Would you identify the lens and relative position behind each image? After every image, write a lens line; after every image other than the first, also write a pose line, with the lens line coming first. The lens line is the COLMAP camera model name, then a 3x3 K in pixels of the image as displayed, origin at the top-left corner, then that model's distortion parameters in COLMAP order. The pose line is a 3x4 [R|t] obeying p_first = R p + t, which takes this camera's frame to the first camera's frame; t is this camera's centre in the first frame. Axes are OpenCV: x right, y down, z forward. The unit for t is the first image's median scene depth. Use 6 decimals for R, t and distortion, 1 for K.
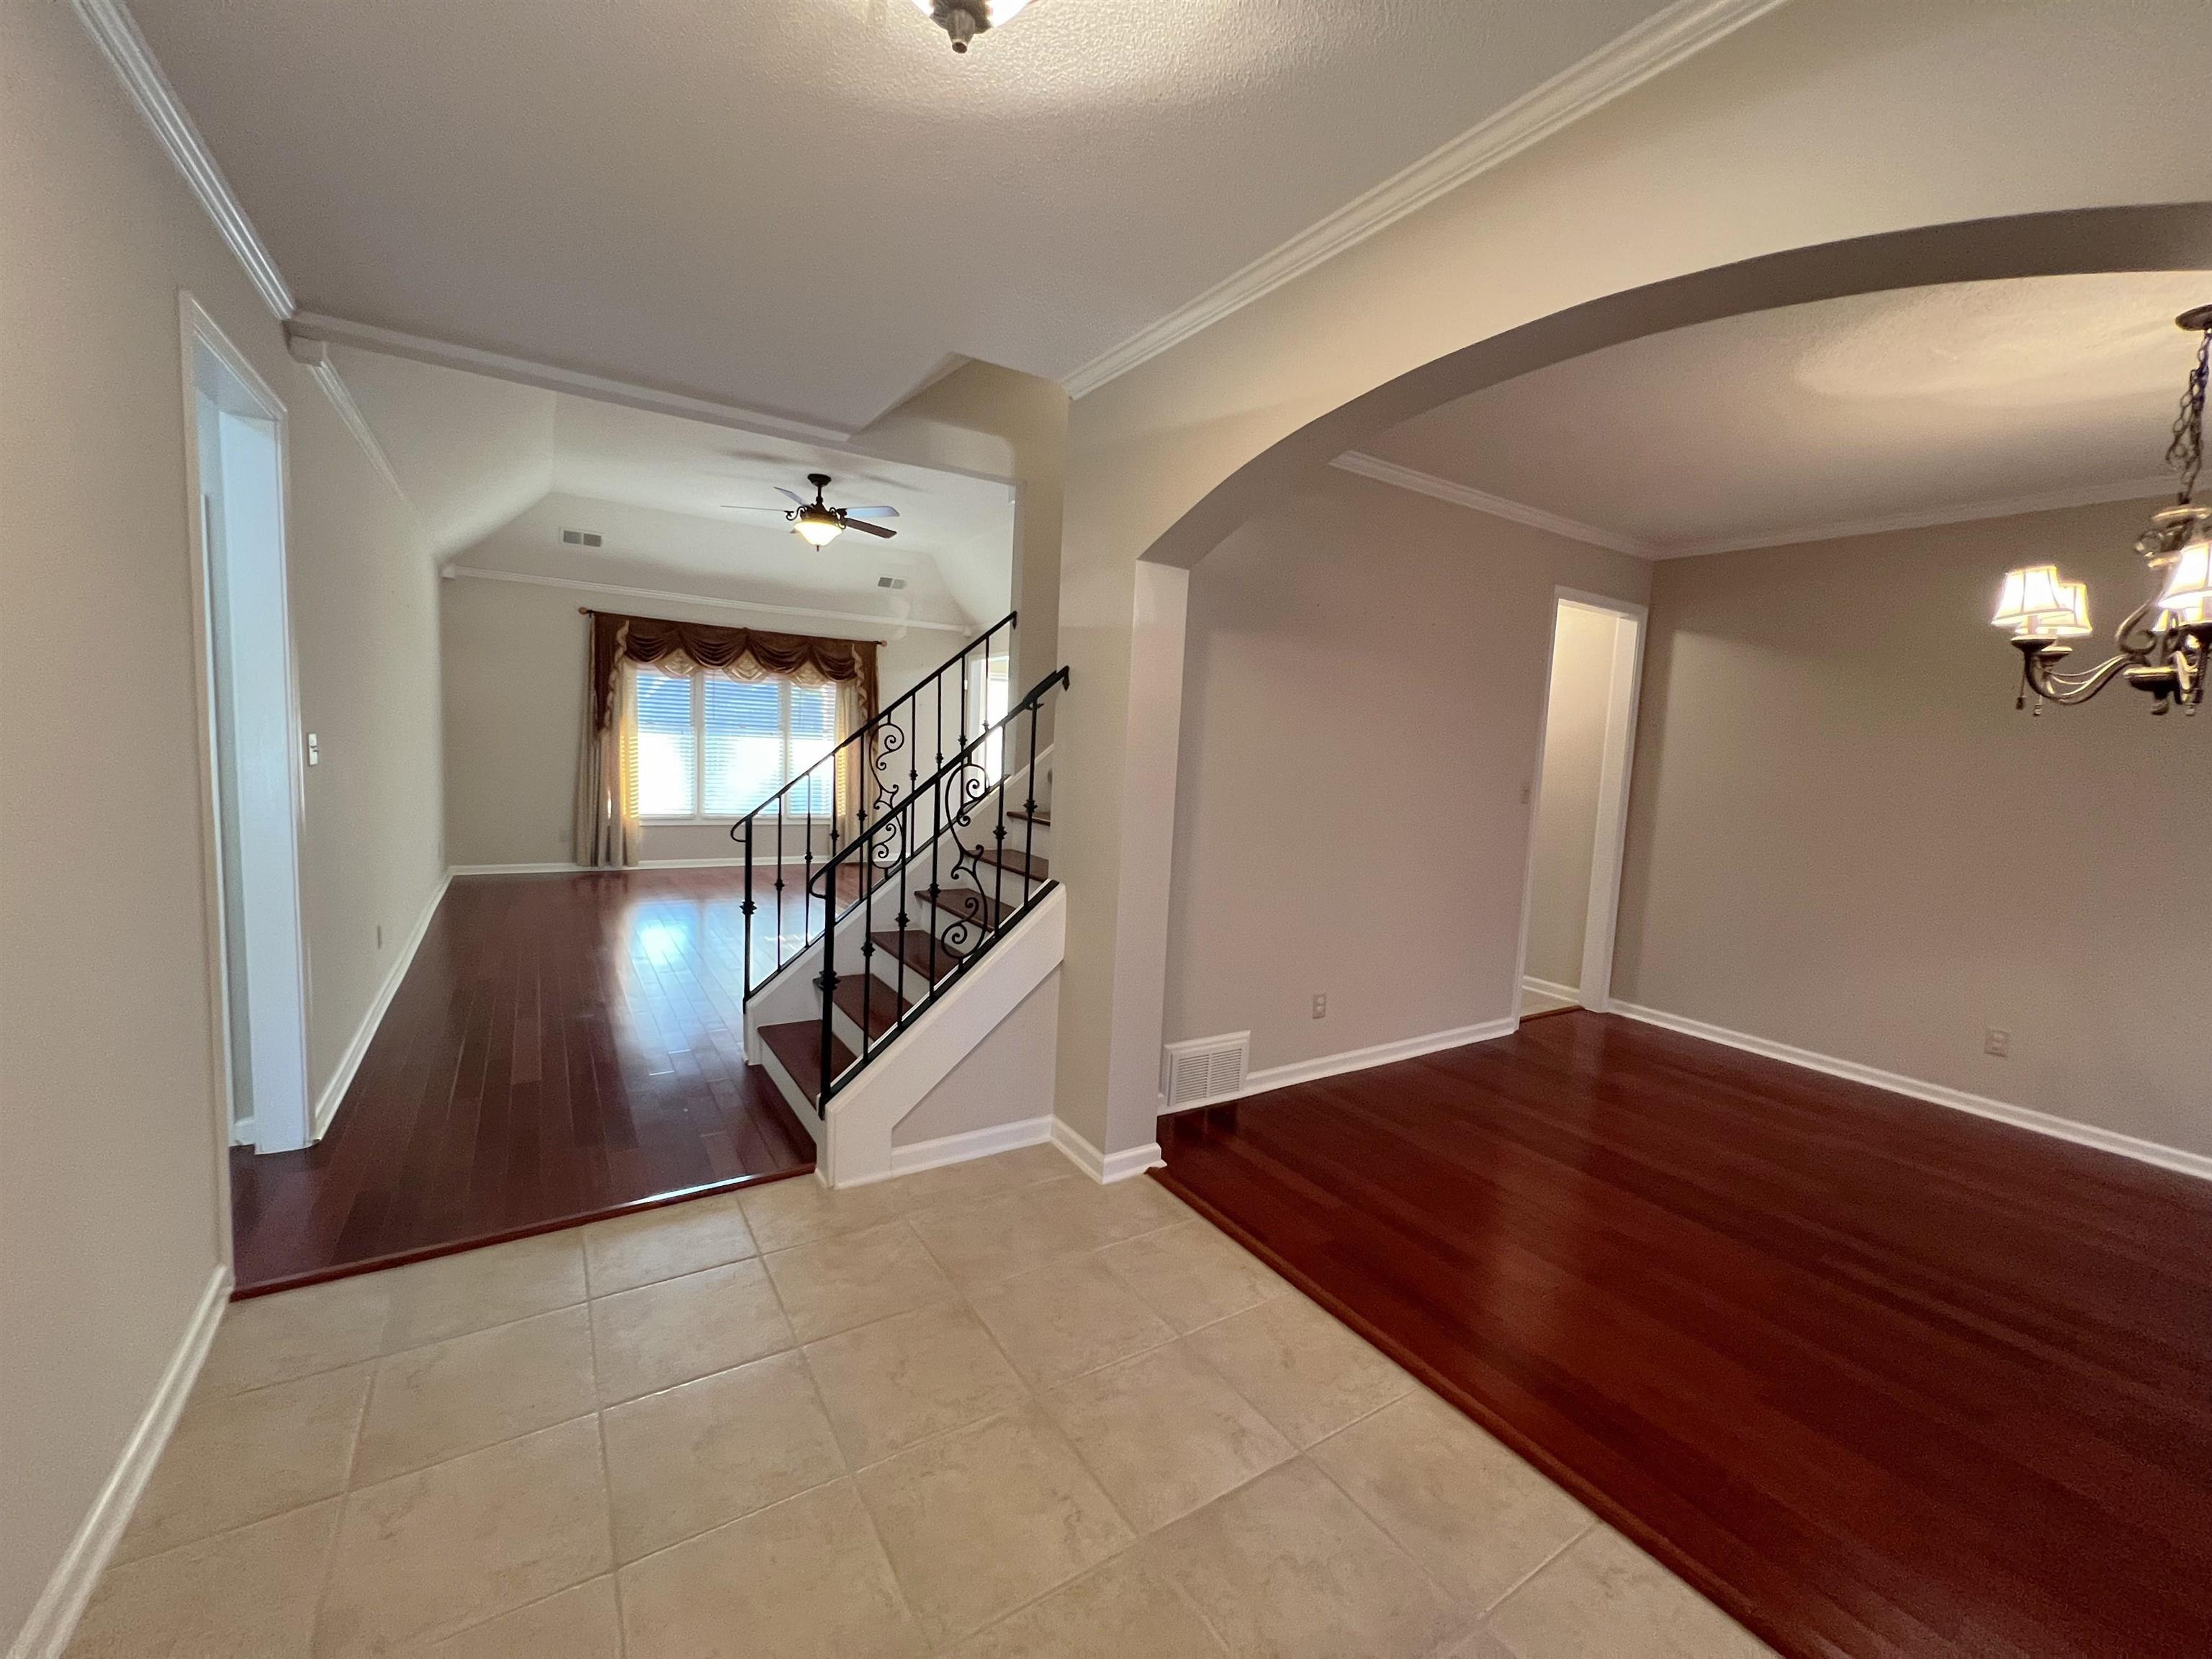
lens RADIAL K [[884.1, 0, 1097.3], [0, 884.1, 825.8], [0, 0, 1]] dist [-0.002133, -0.000143]
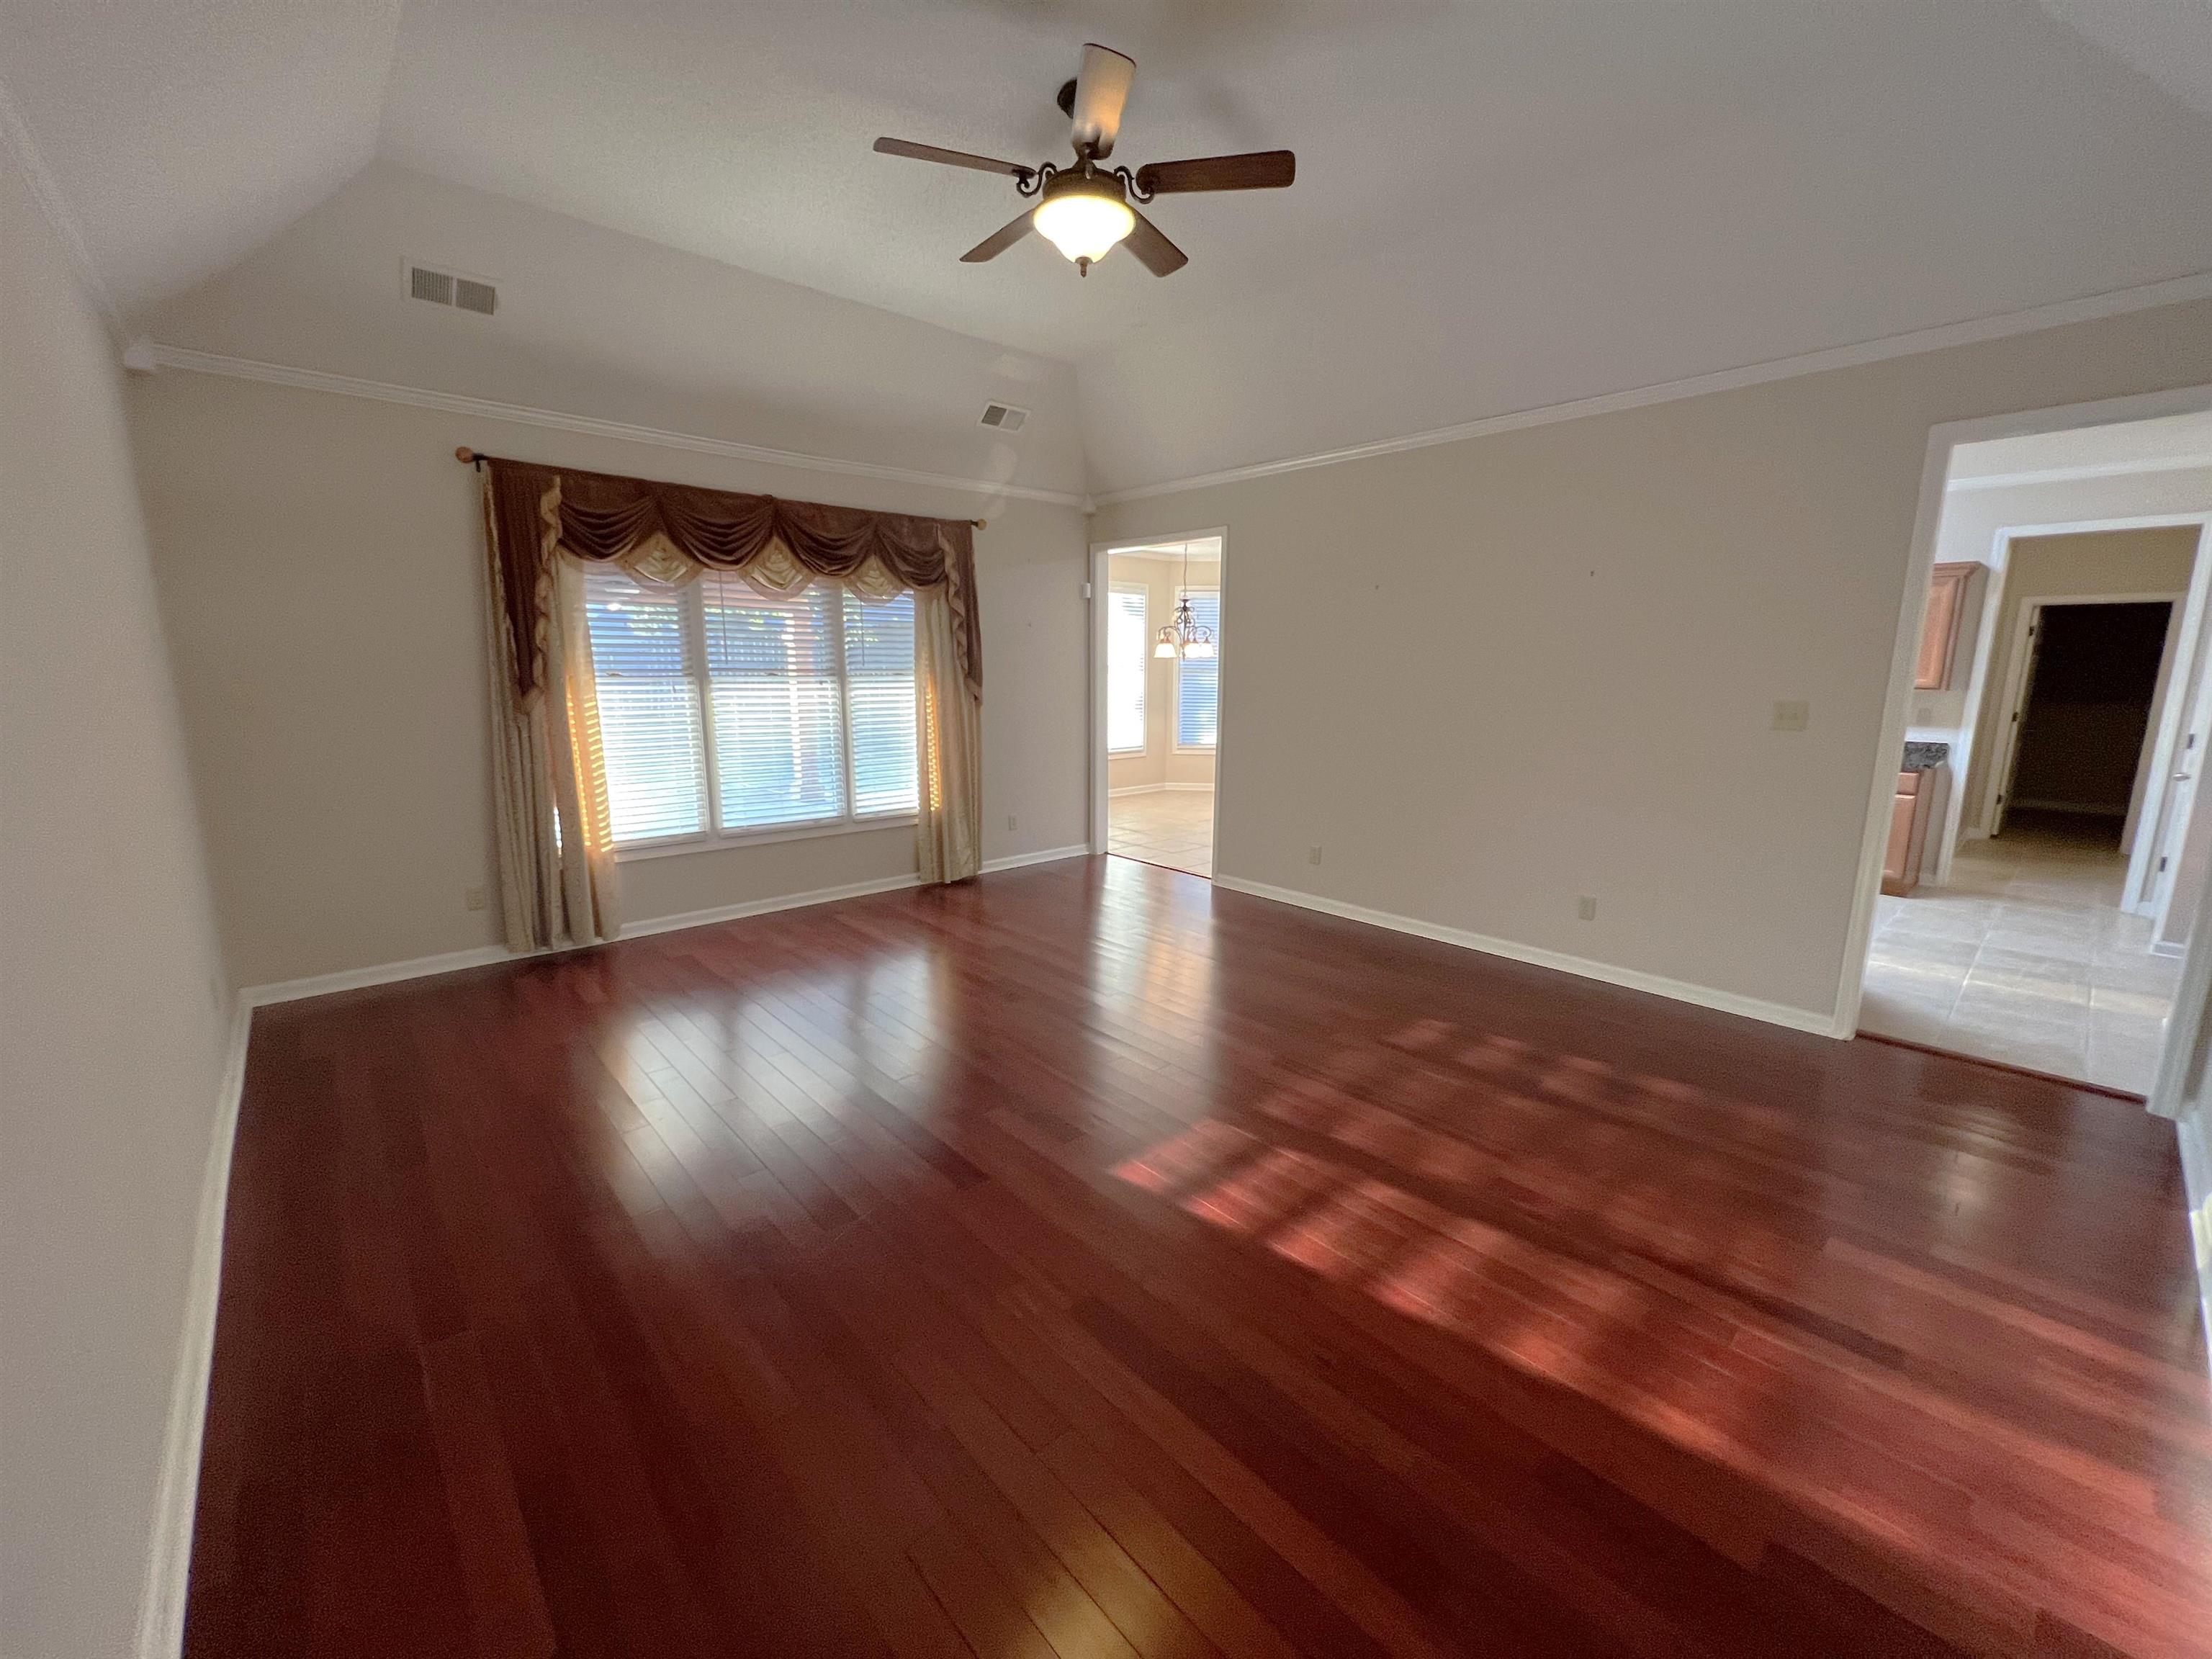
lens RADIAL K [[884.1, 0, 1104.7], [0, 884.1, 825.8], [0, 0, 1]] dist [-0.002133, -0.000143]
pose [[0.986305, -0.069420, 0.149614, -0.301352], [0.055008, 0.993625, 0.098409, -0.061637], [-0.155491, -0.088831, 0.983835, 0.415275]]
